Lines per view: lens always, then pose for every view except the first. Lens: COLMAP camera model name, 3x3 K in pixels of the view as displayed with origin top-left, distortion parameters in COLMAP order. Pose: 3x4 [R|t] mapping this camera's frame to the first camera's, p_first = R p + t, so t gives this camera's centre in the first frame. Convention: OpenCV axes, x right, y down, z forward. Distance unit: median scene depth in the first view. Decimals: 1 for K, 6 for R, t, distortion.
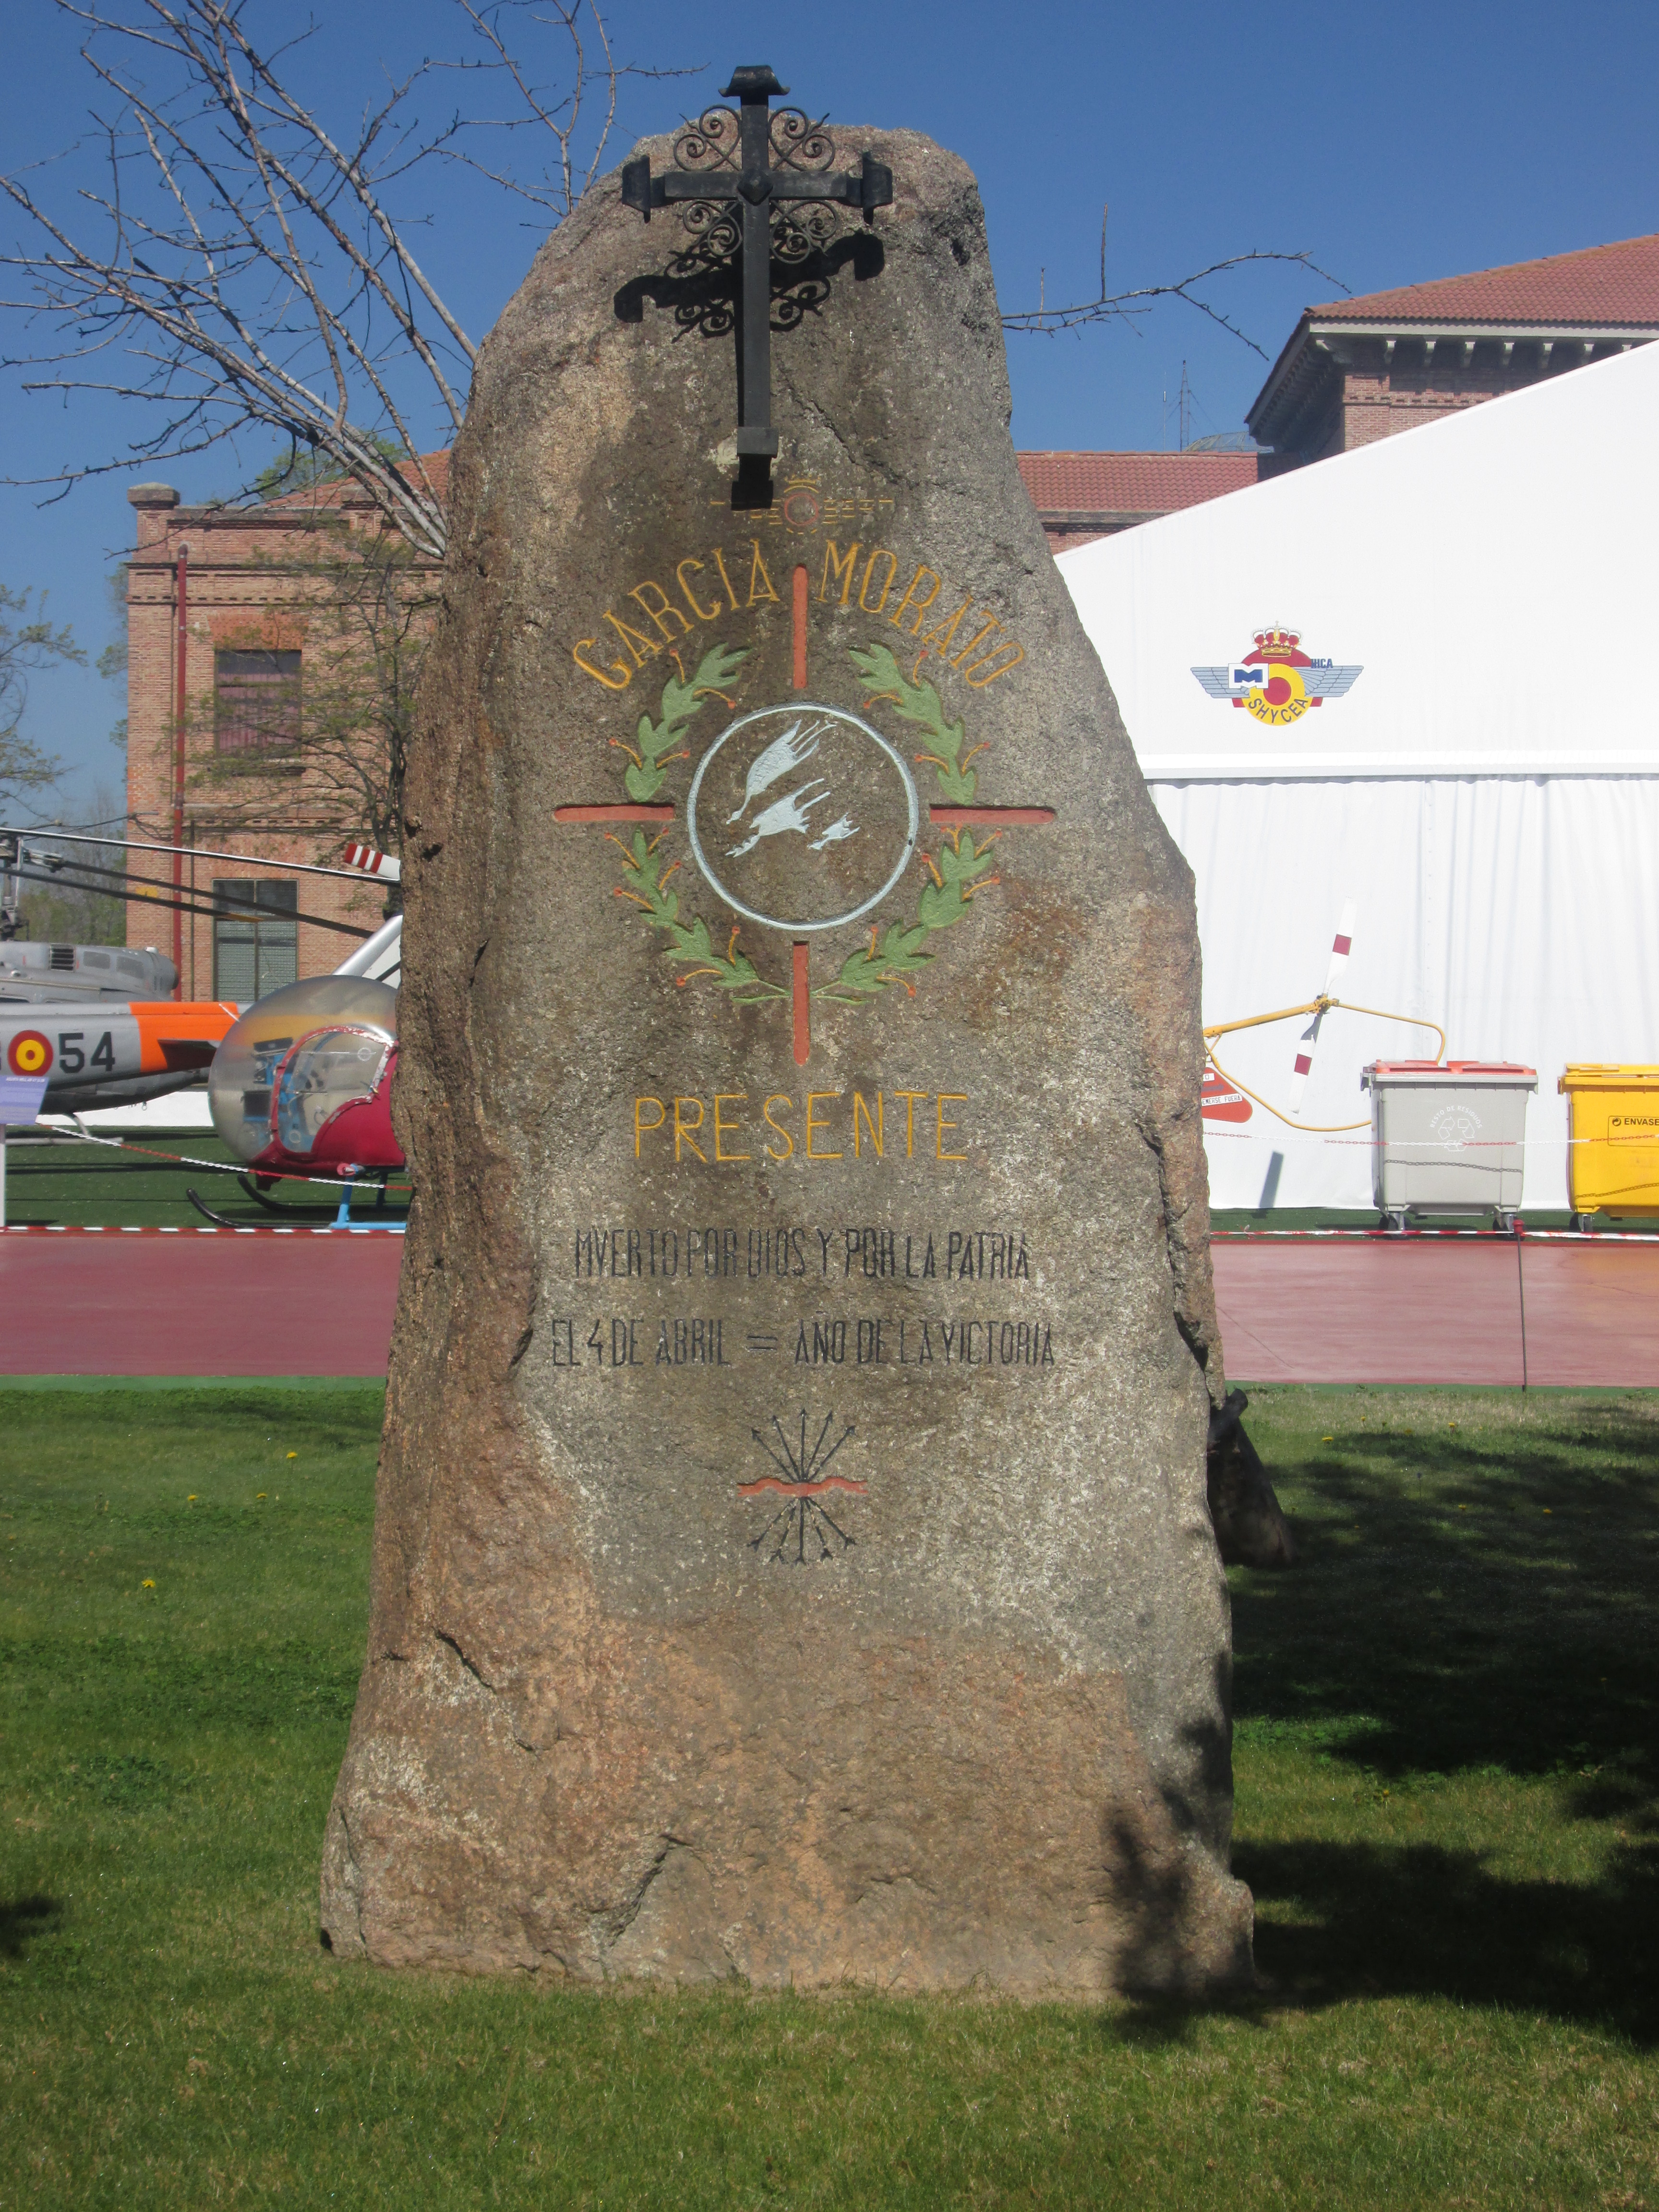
lens RADIAL K [[3798.4, 0, 828.7], [0, 3798.4, 1106.3], [0, 0, 1]] dist [-0.053052, 0.000000]
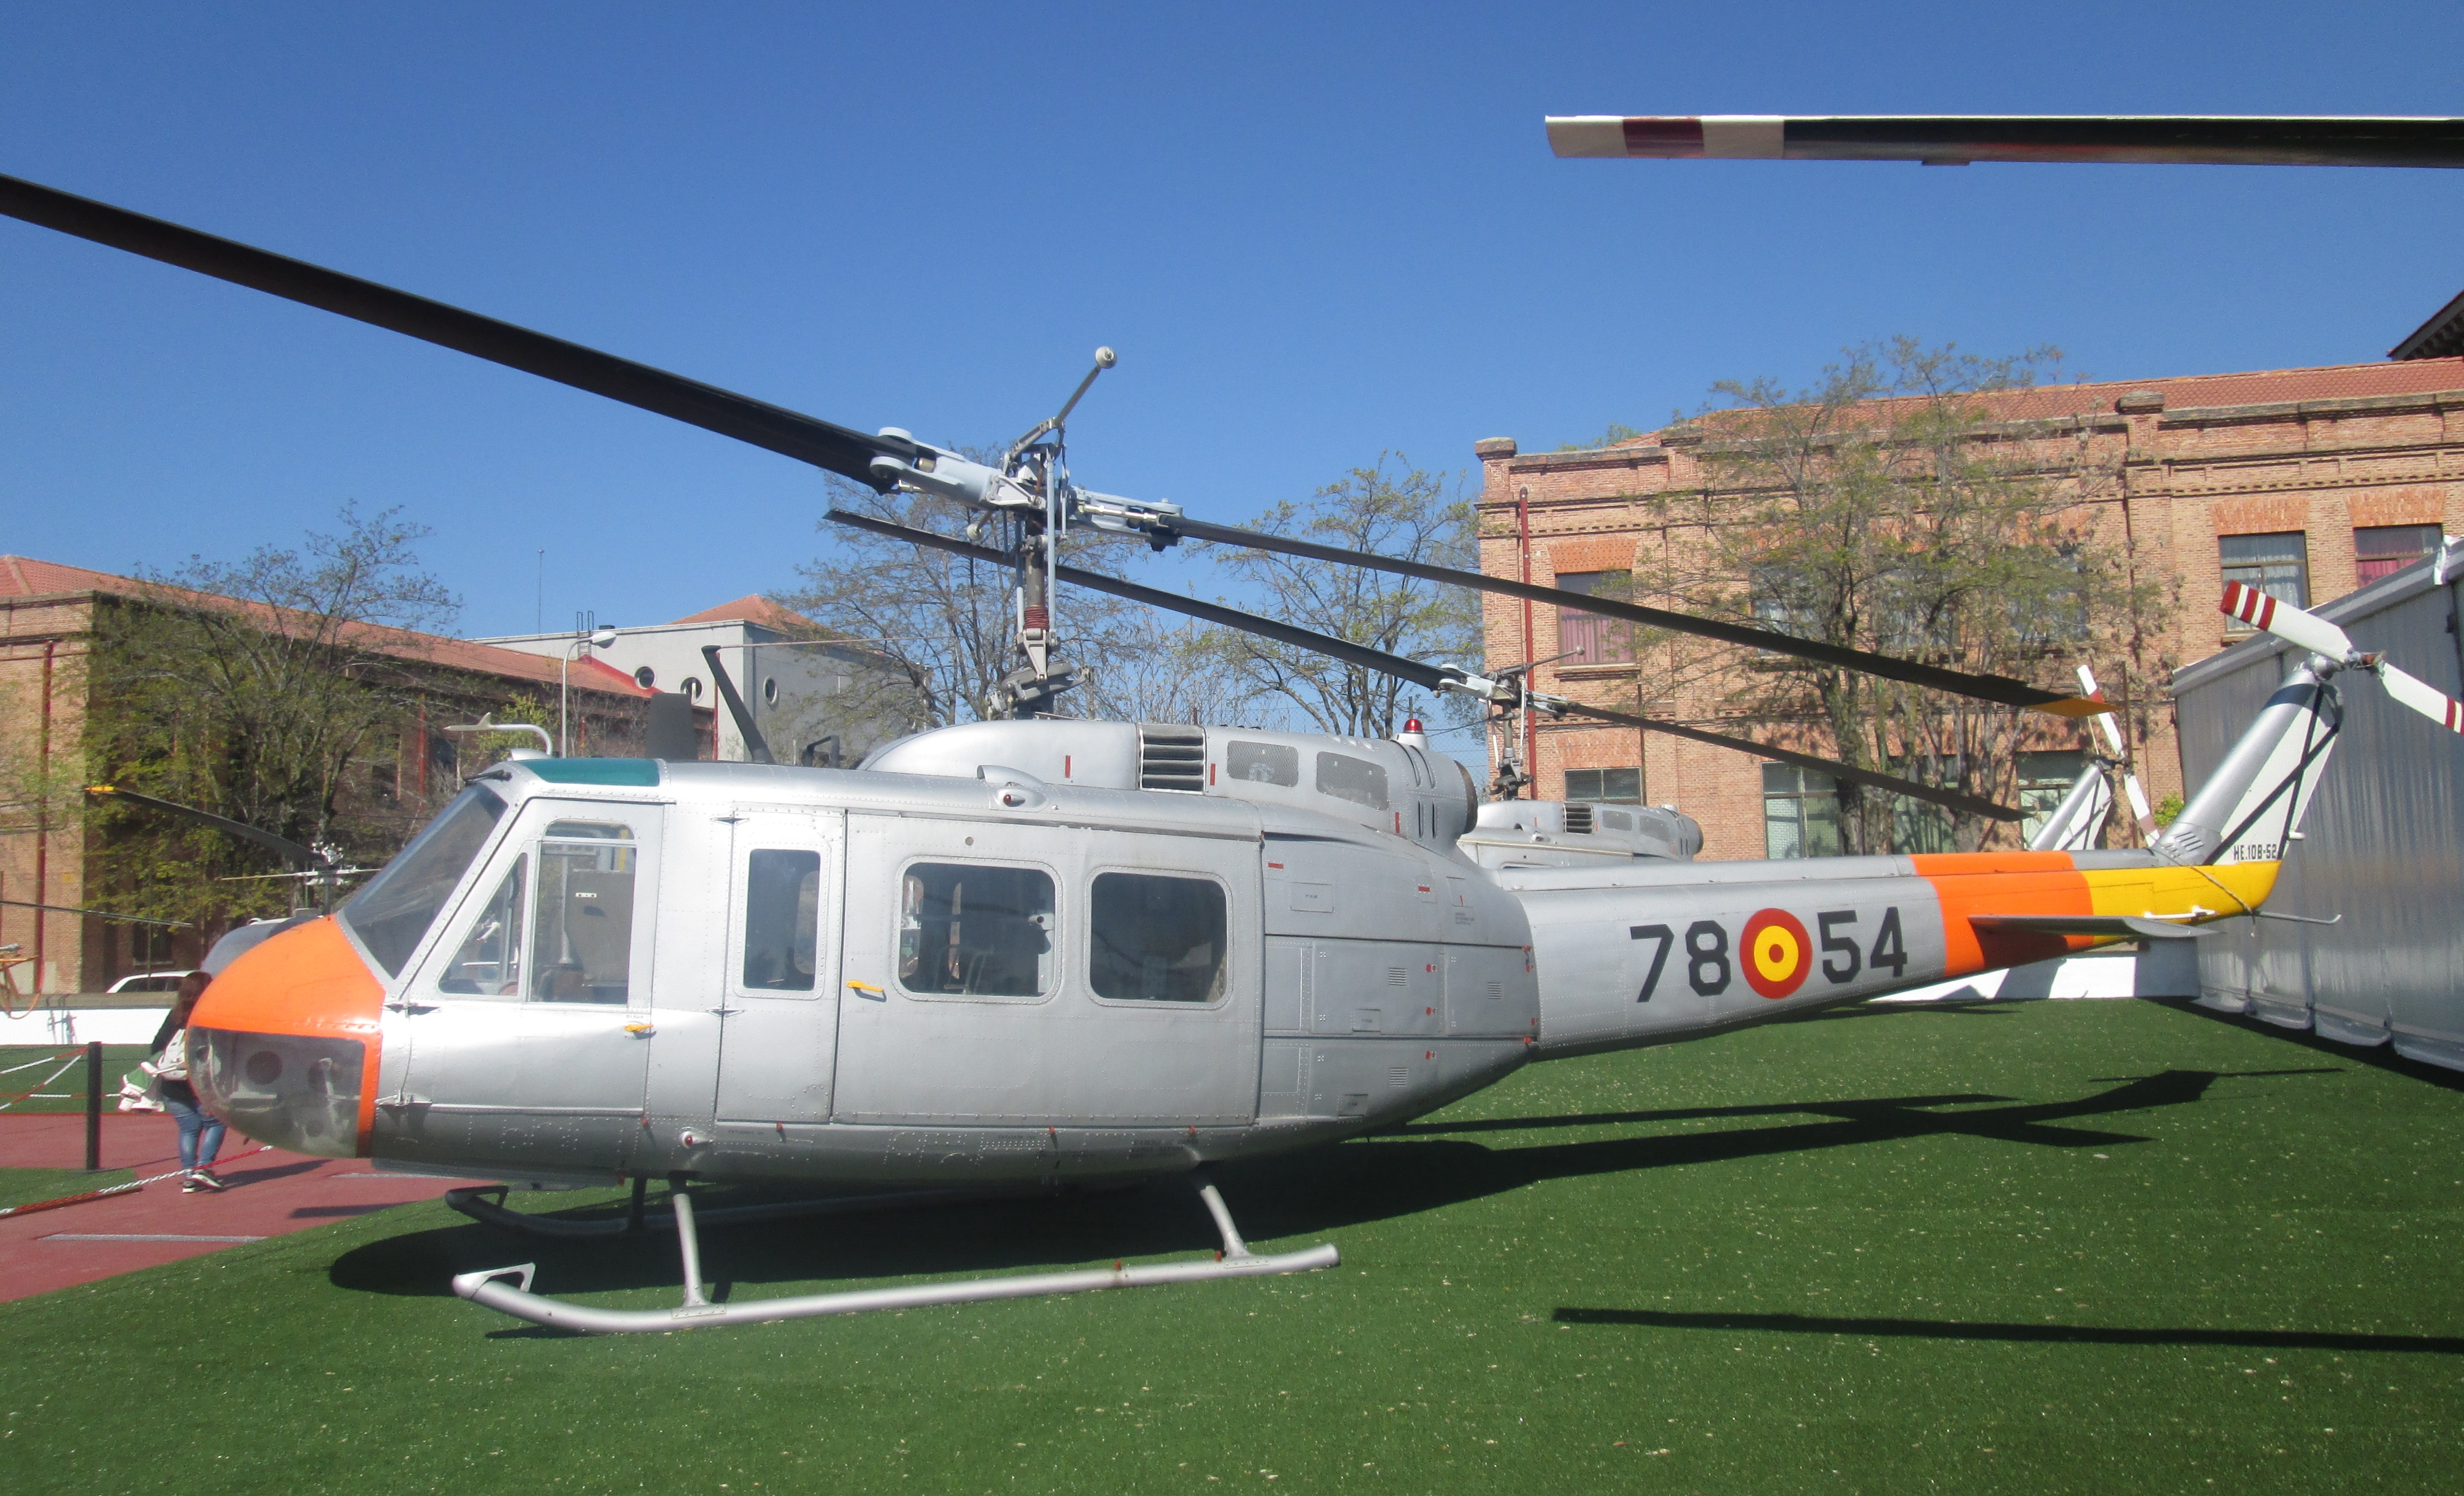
lens RADIAL K [[2119.2, 0, 1233.3], [0, 2119.2, 748.2], [0, 0, 1]] dist [-0.003054, -0.000130]
pose [[0.972670, -0.044599, -0.227869, -0.167053], [0.023536, 0.995263, -0.094329, -0.012374], [0.230996, 0.086388, 0.969112, 0.525284]]
